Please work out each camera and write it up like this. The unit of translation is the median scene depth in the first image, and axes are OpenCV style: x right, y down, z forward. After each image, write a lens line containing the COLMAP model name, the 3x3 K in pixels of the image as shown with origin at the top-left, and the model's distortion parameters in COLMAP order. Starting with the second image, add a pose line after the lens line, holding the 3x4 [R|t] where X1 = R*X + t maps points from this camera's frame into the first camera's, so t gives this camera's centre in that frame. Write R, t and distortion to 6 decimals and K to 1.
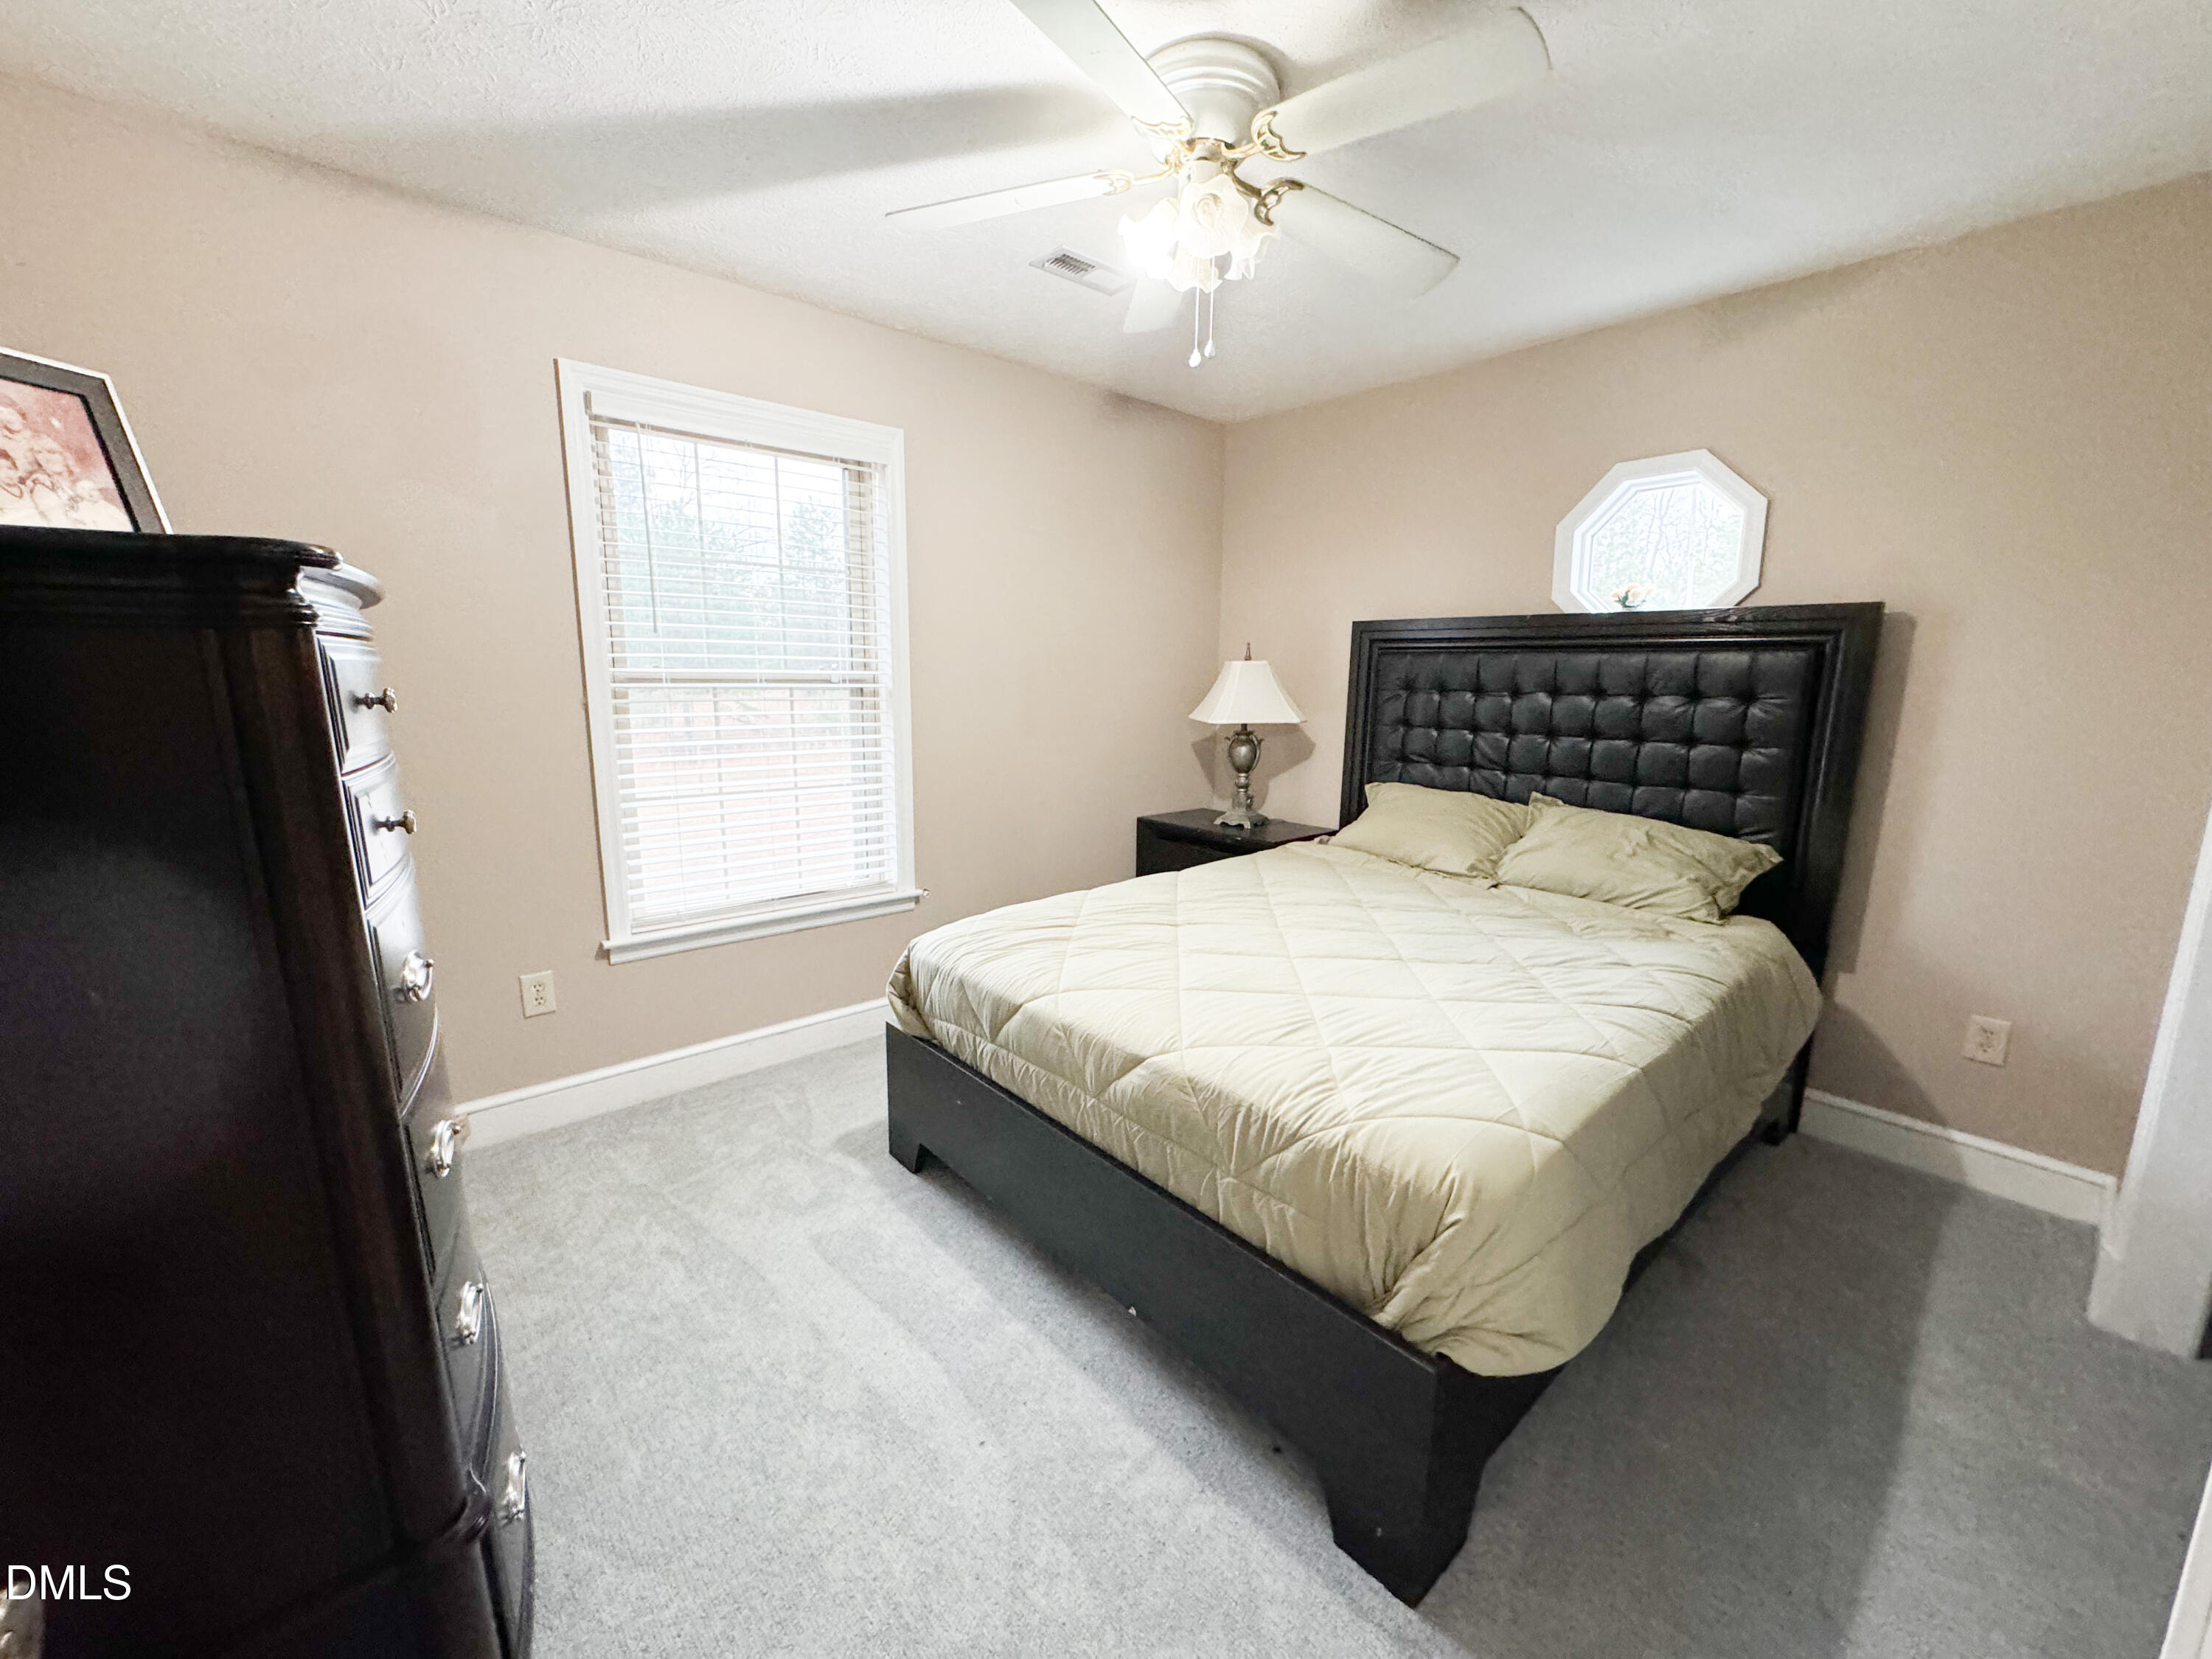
lens RADIAL K [[890.9, 0, 1106.0], [0, 890.9, 829.5], [0, 0, 1]] dist [-0.002946, 0.000332]
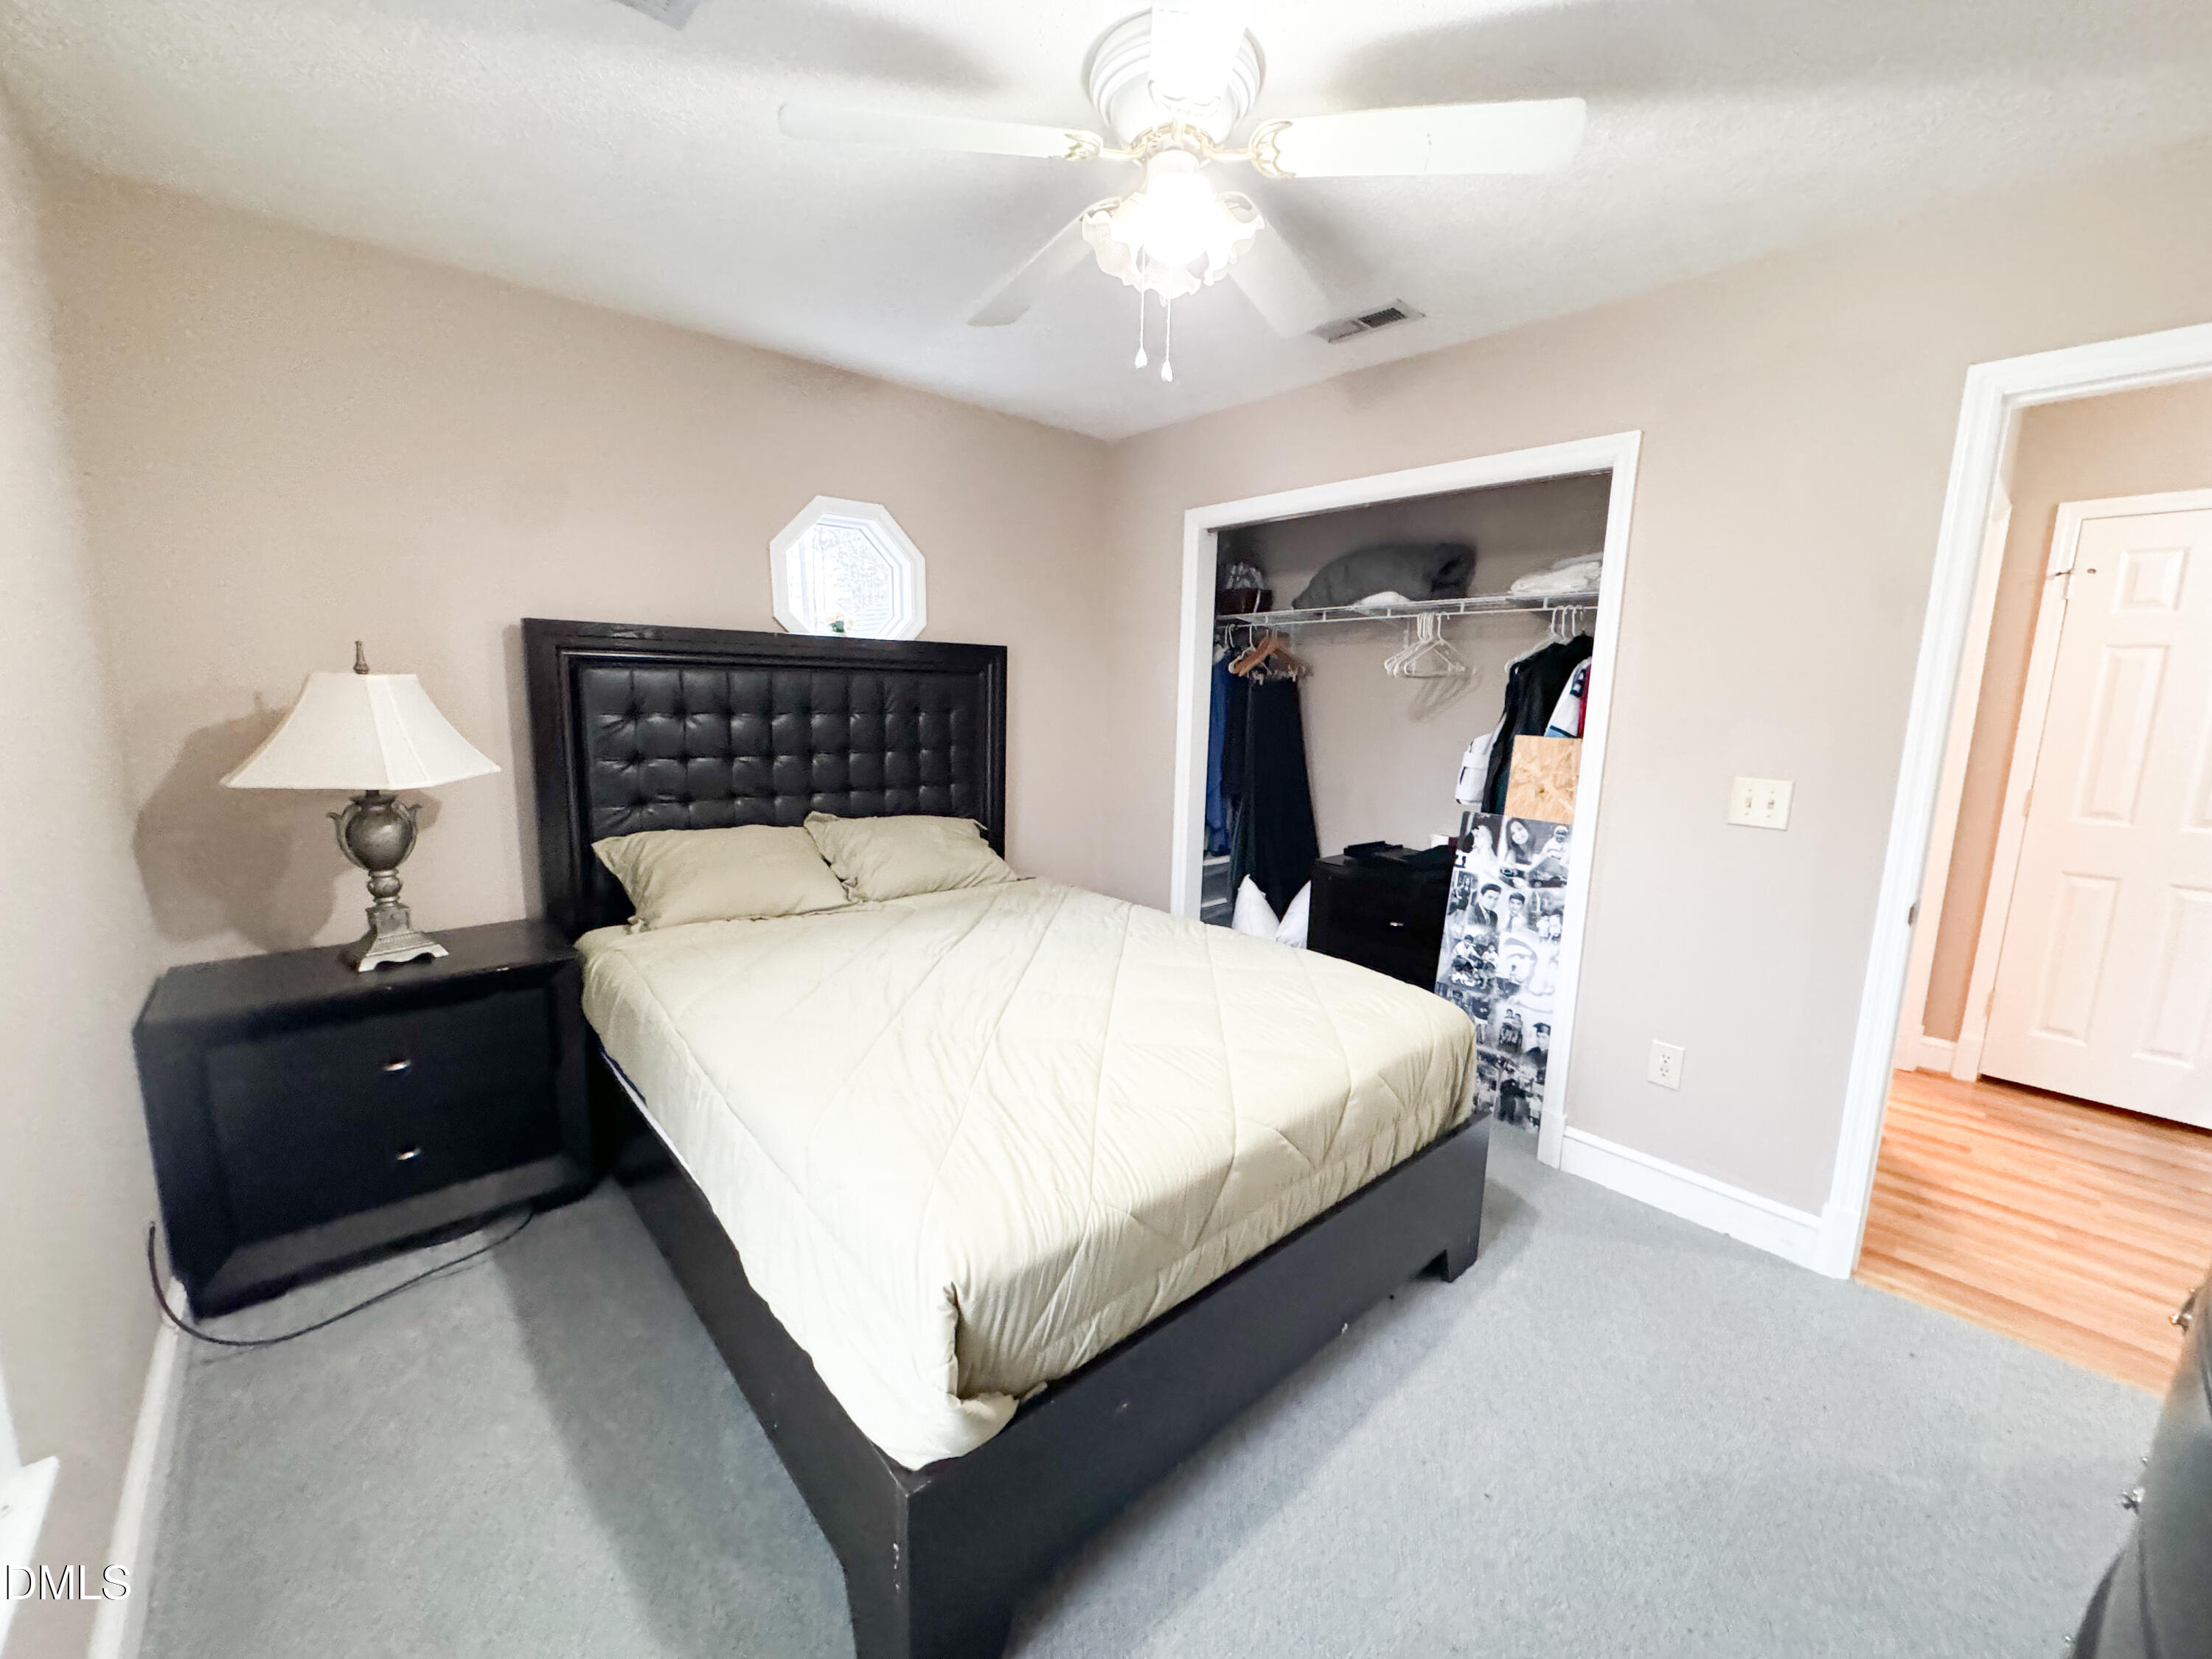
lens RADIAL K [[890.9, 0, 1106.0], [0, 890.9, 829.5], [0, 0, 1]] dist [-0.002946, 0.000332]
pose [[-0.007298, -0.160047, 0.987082, -0.504485], [0.168160, 0.972855, 0.158983, -0.126005], [-0.985733, 0.167148, 0.019814, 0.657356]]
